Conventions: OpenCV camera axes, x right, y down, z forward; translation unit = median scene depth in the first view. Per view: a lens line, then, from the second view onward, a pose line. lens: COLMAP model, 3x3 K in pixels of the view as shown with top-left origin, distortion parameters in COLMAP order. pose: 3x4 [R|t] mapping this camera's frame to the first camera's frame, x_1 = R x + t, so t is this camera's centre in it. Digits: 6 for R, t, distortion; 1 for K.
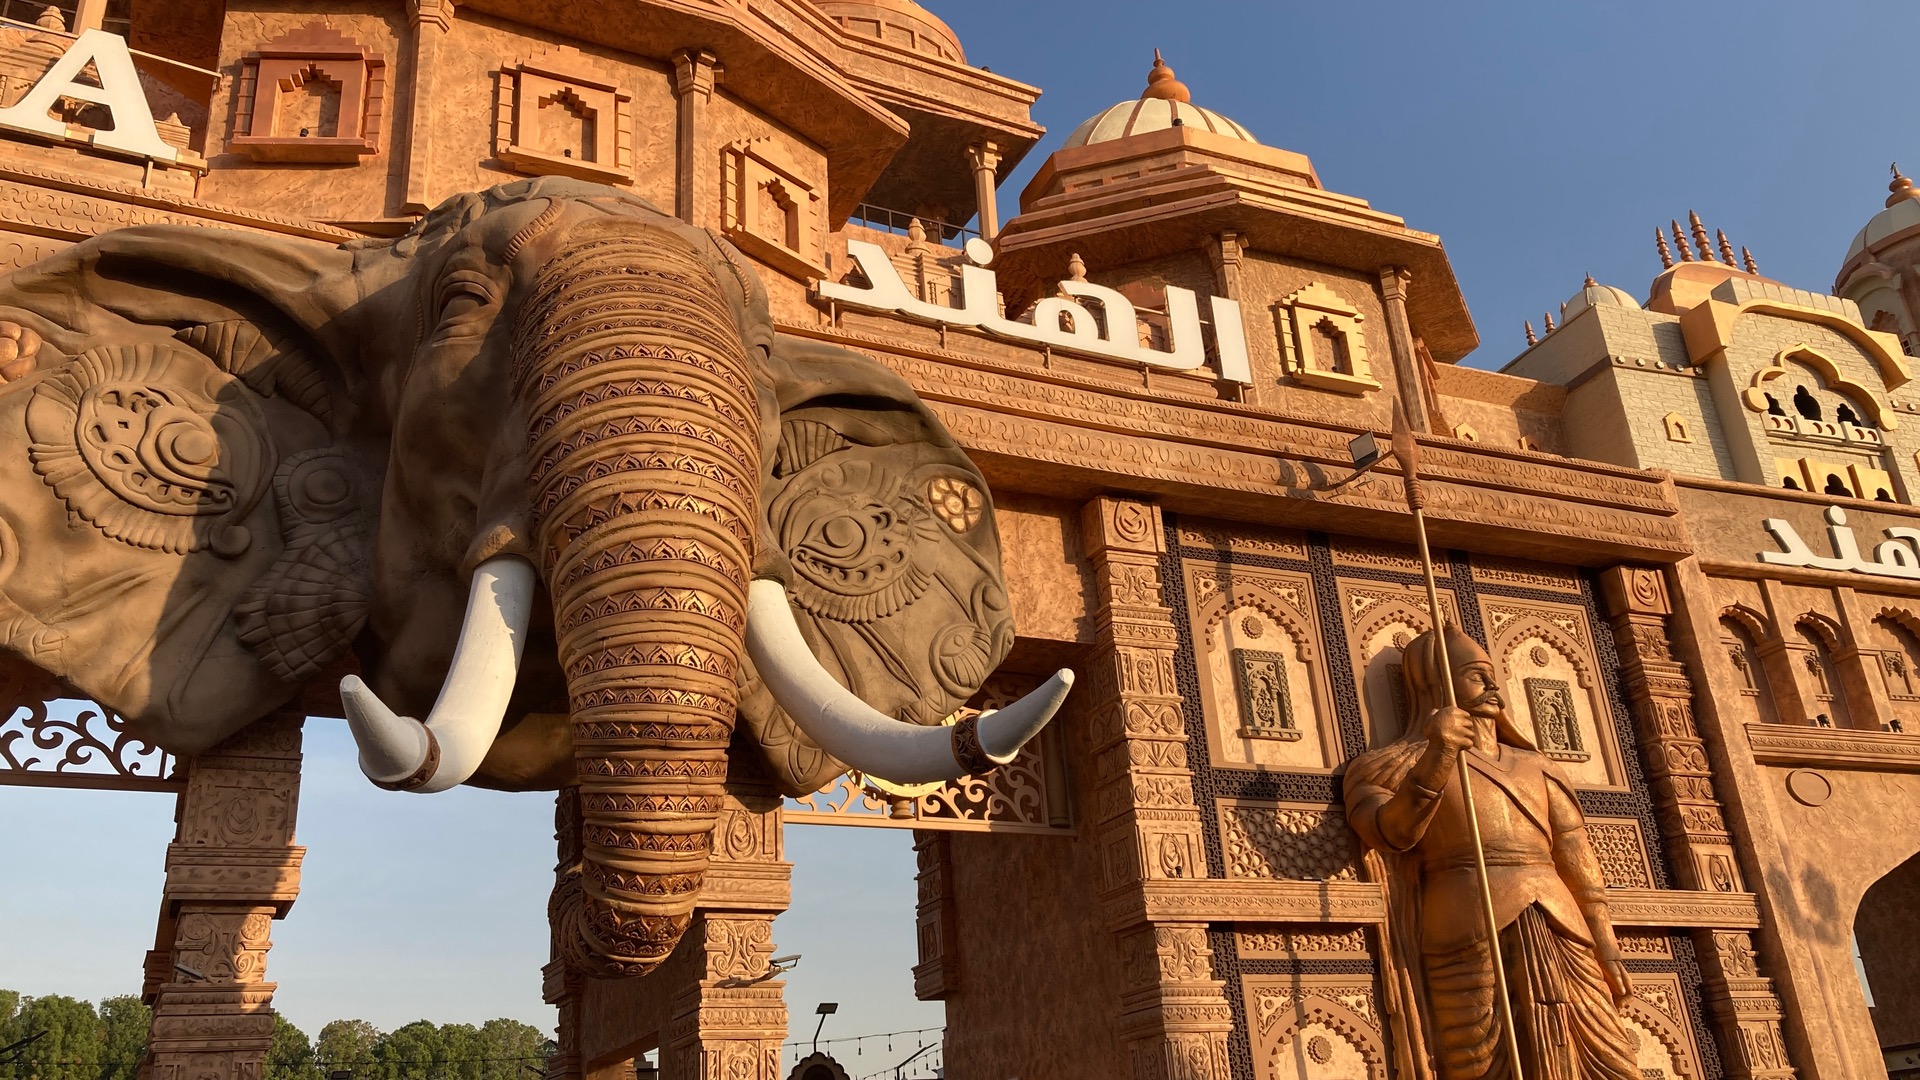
lens RADIAL K [[1579.8, 0, 958.8], [0, 1579.8, 485.3], [0, 0, 1]] dist [0.090974, -0.182988]
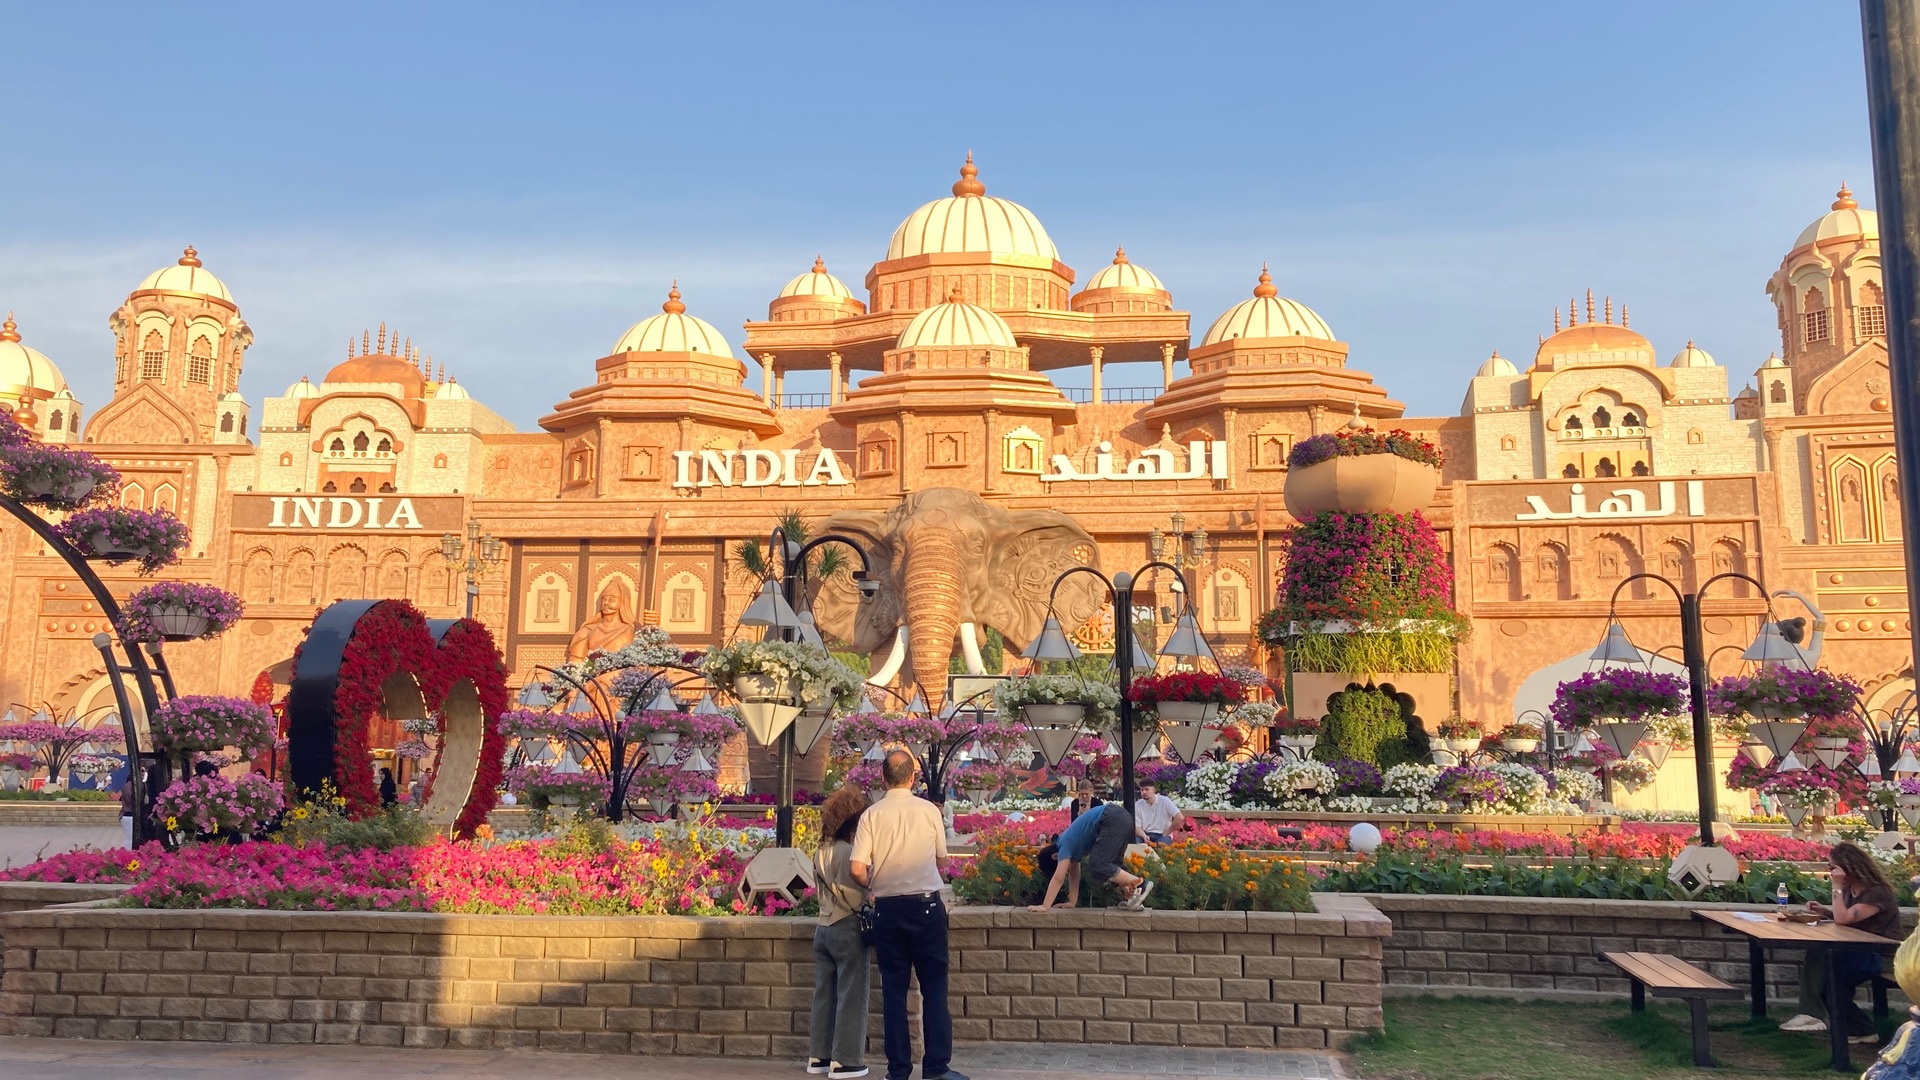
lens RADIAL K [[1579.8, 0, 958.8], [0, 1579.8, 485.3], [0, 0, 1]] dist [0.090974, -0.182988]
pose [[0.810523, -0.025149, -0.585166, 1.618660], [0.186366, 0.958226, 0.216957, -0.836796], [0.555265, -0.284904, 0.781351, -1.477494]]
